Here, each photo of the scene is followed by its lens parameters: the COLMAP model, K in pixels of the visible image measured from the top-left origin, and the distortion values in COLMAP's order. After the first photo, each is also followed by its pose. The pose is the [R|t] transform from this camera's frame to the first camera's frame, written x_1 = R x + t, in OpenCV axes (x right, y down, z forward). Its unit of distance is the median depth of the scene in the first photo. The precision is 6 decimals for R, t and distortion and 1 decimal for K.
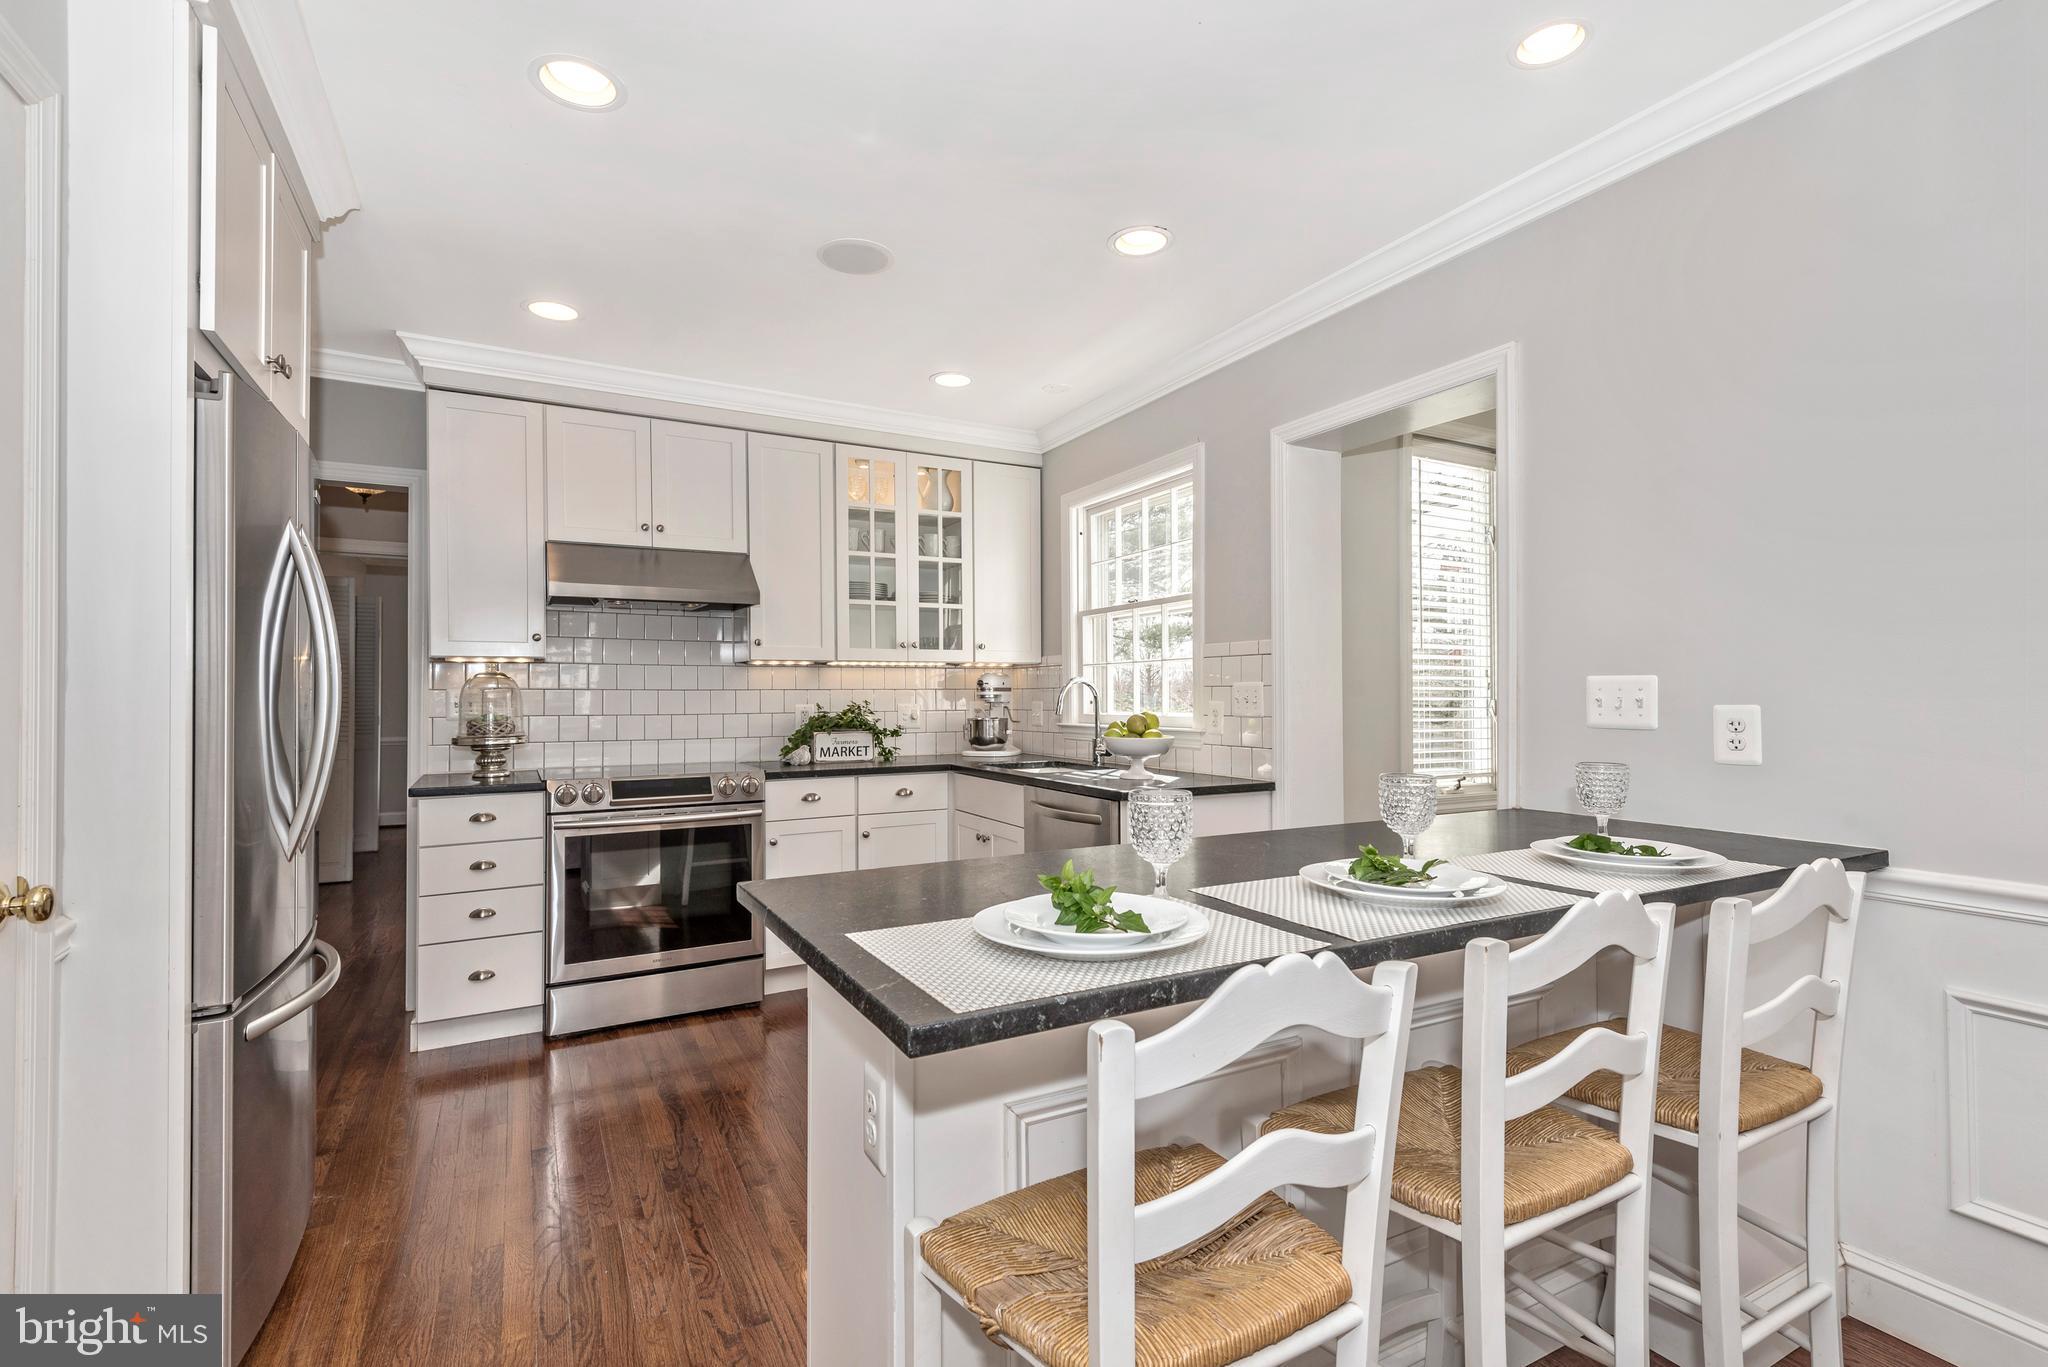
lens RADIAL K [[954.6, 0, 1054.7], [0, 954.6, 688.6], [0, 0, 1]] dist [0.000247, -0.000048]
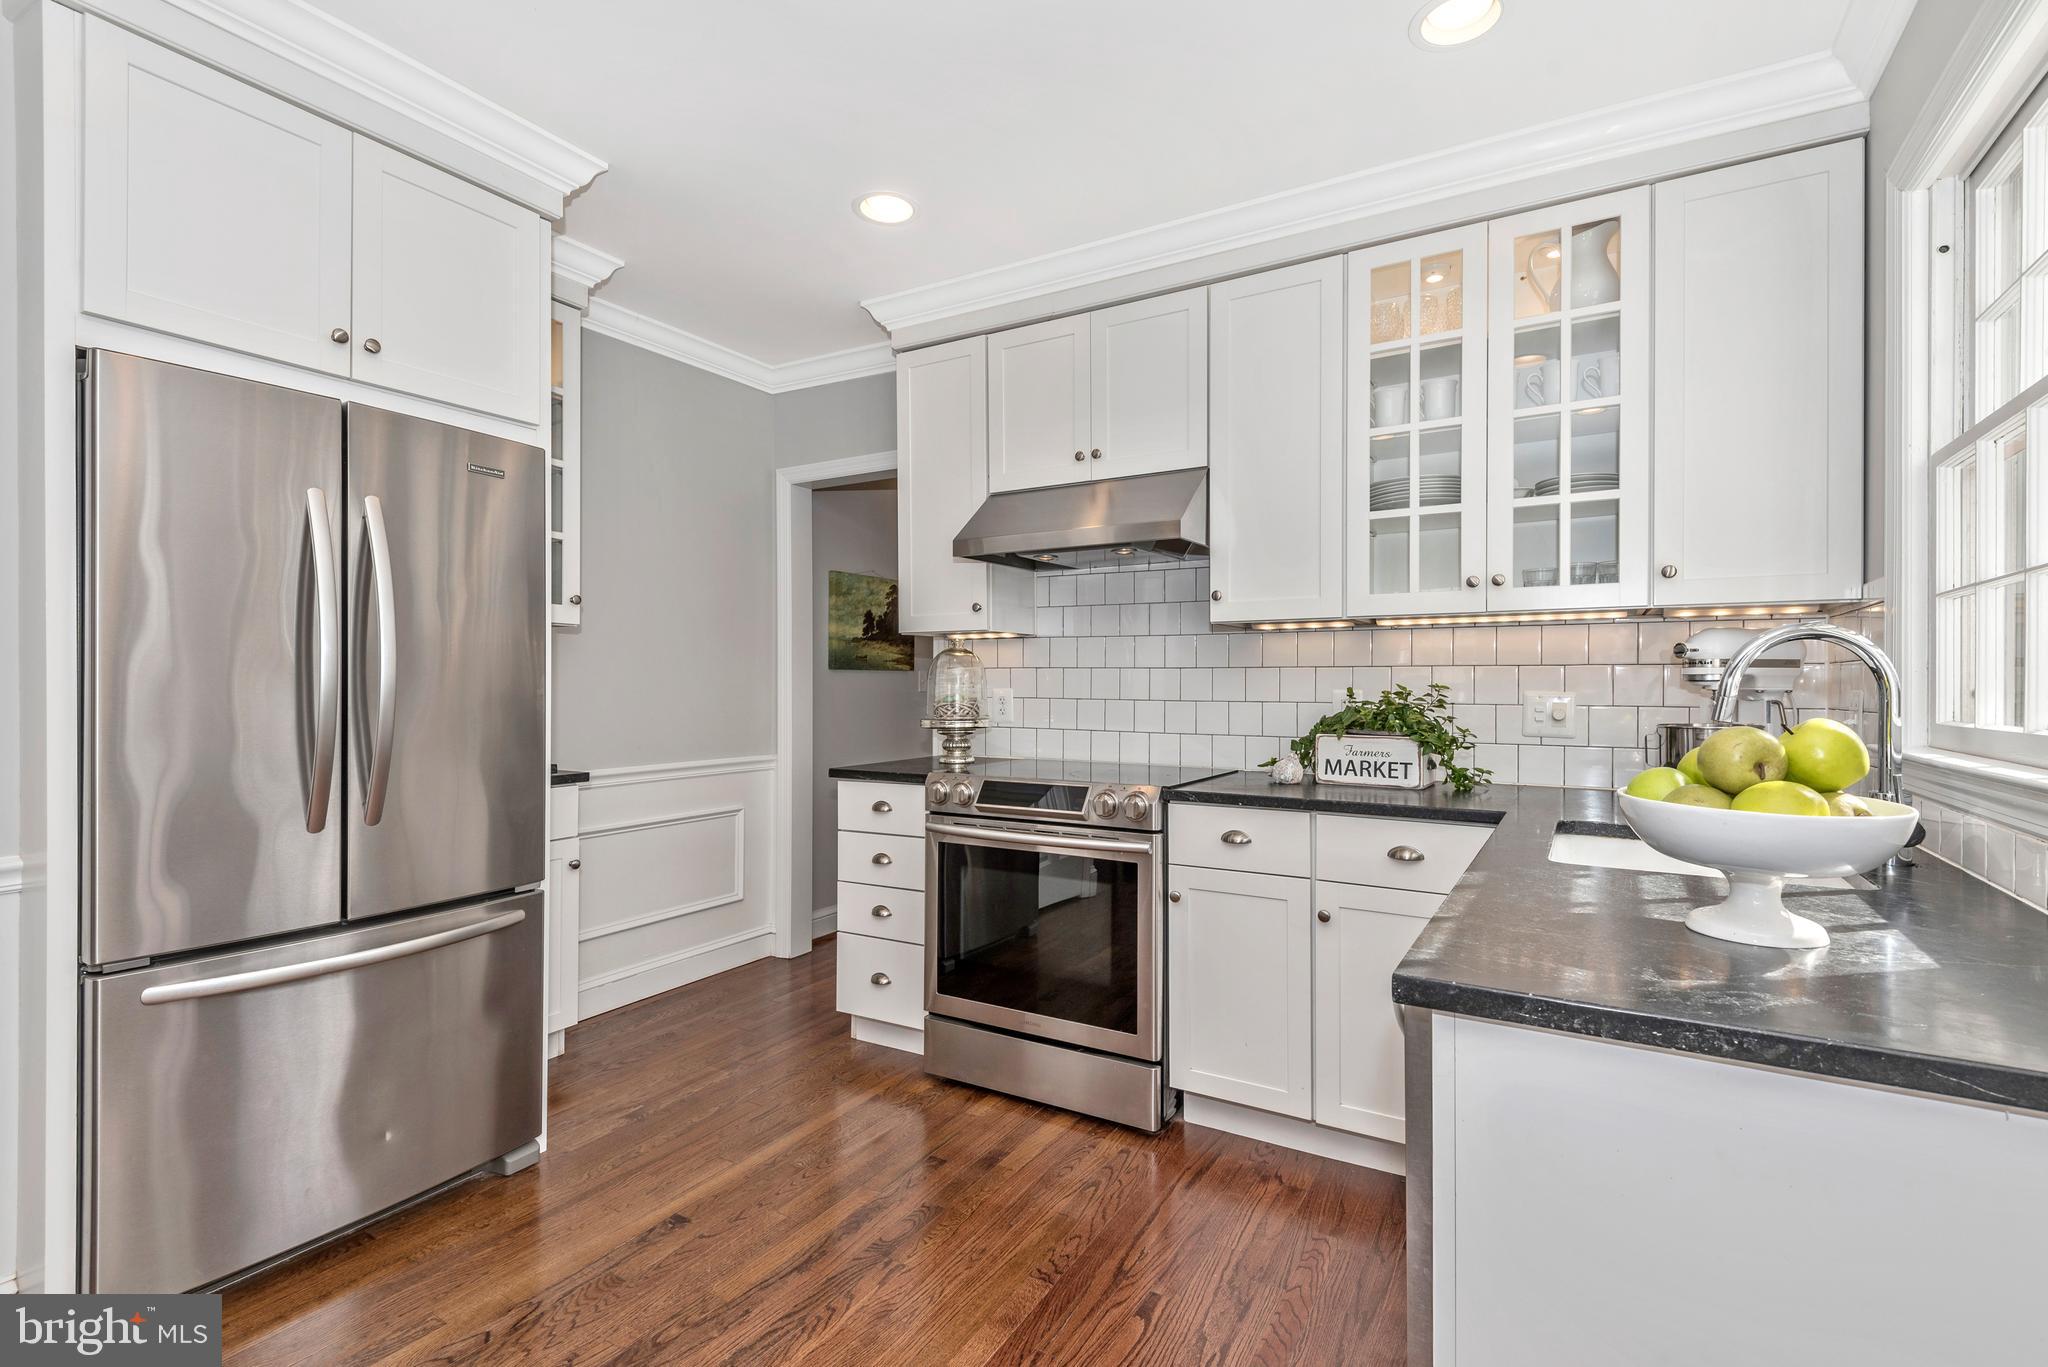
lens RADIAL K [[947.3, 0, 1014.3], [0, 947.3, 689.6], [0, 0, 1]] dist [0.015048, -0.000505]
pose [[0.482446, 0.012712, -0.875834, 0.206562], [-0.000282, 0.999897, 0.014357, 0.008421], [0.875926, -0.006680, 0.482400, 0.552863]]
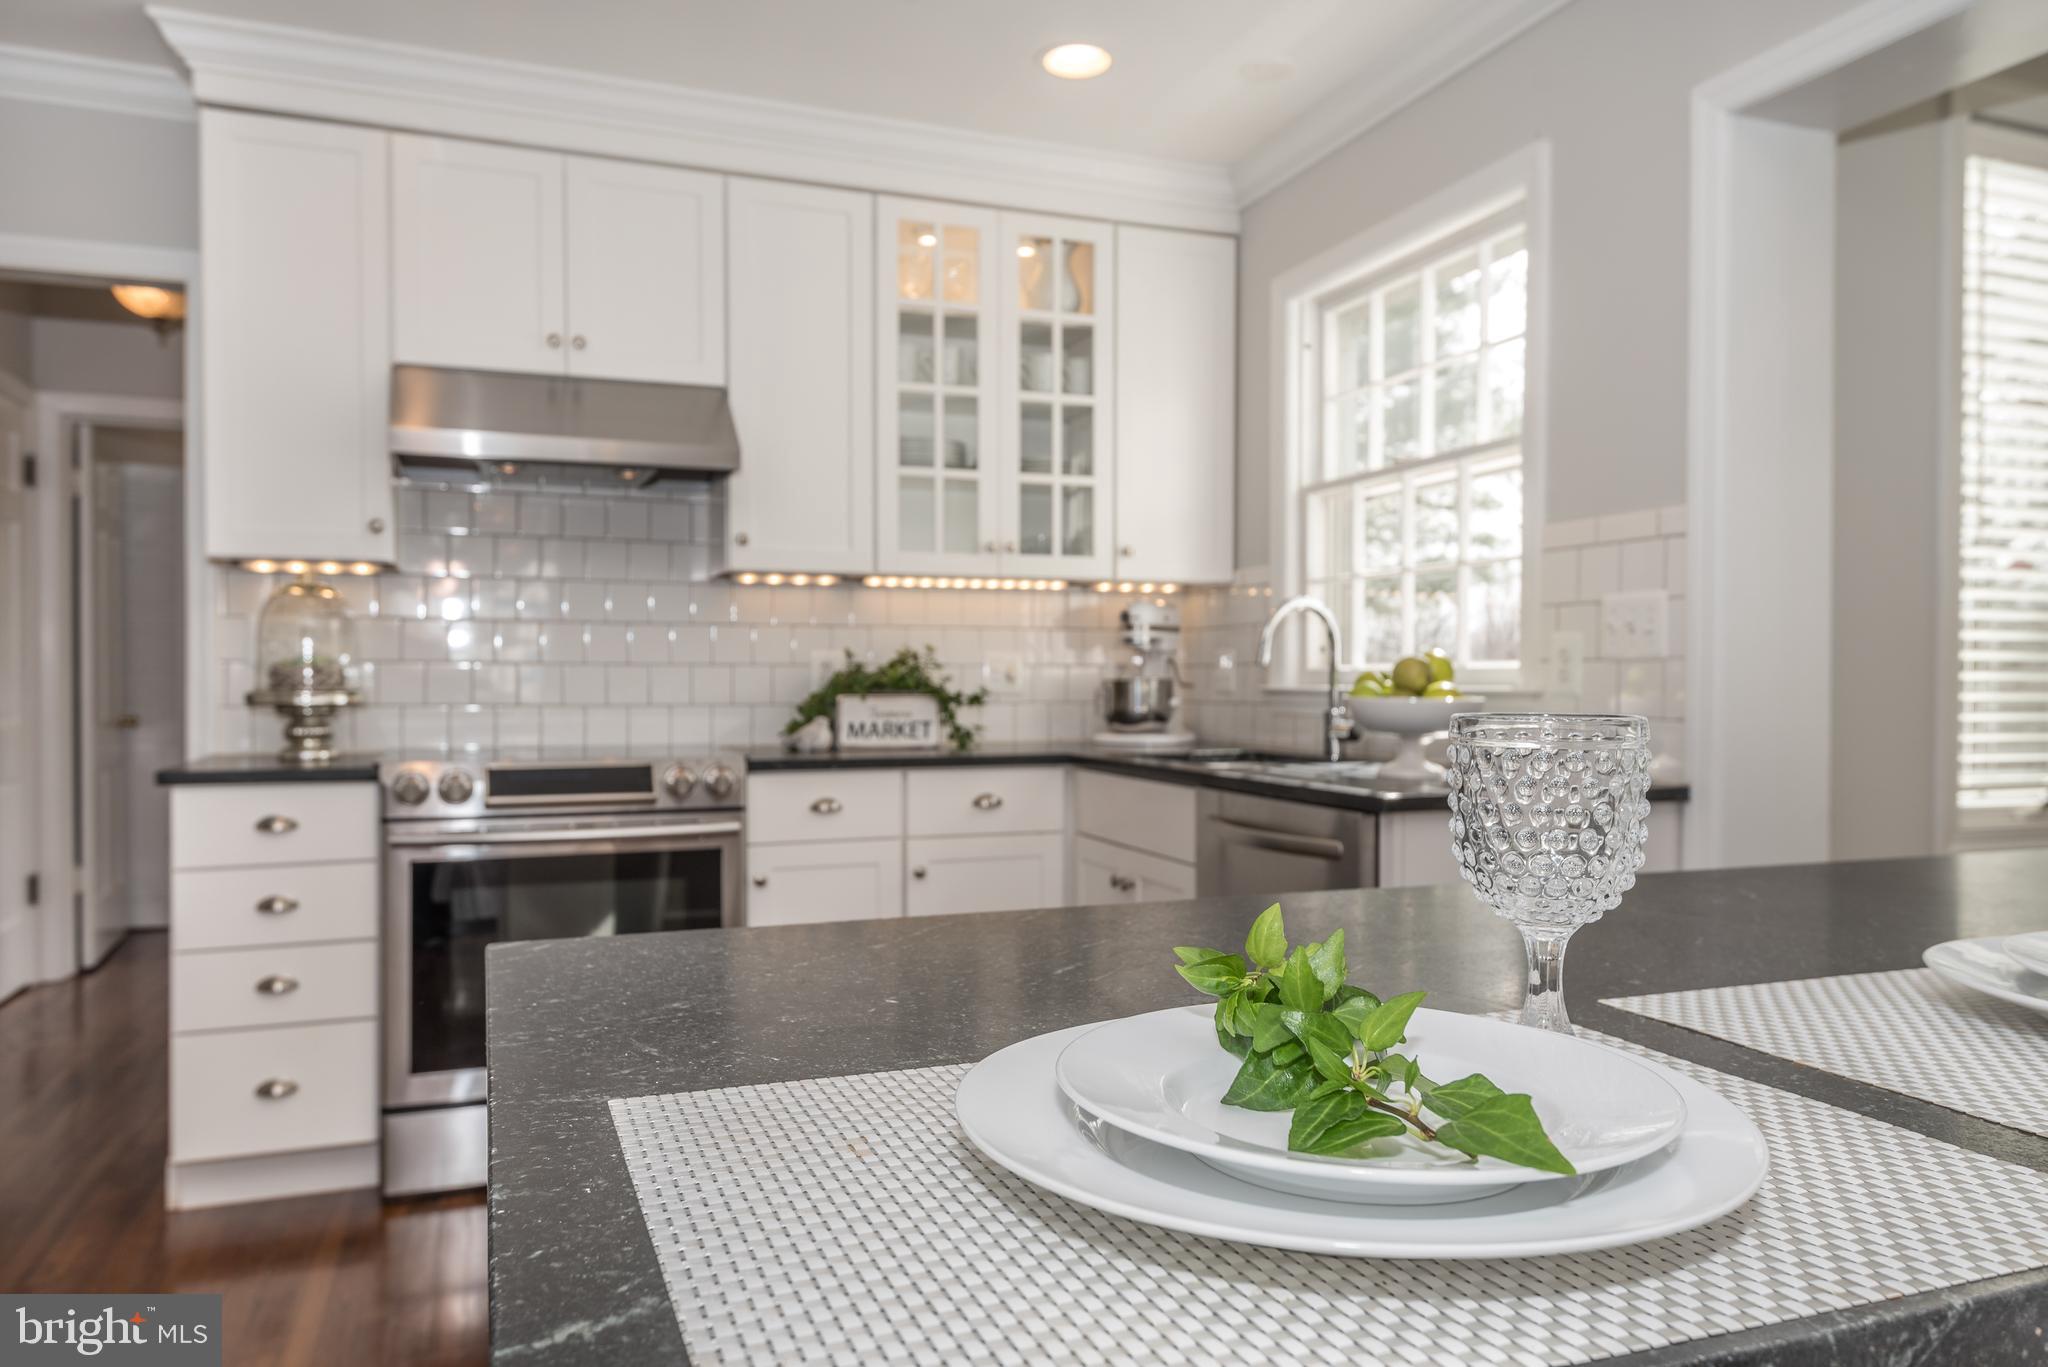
lens RADIAL K [[1446.7, 0, 1031.2], [0, 1446.7, 692.7], [0, 0, 1]] dist [0.003313, 0.001964]
pose [[0.987577, 0.007597, -0.156955, 0.003396], [-0.005165, 0.999860, 0.015900, 0.030525], [0.157054, -0.014891, 0.987478, 0.152780]]
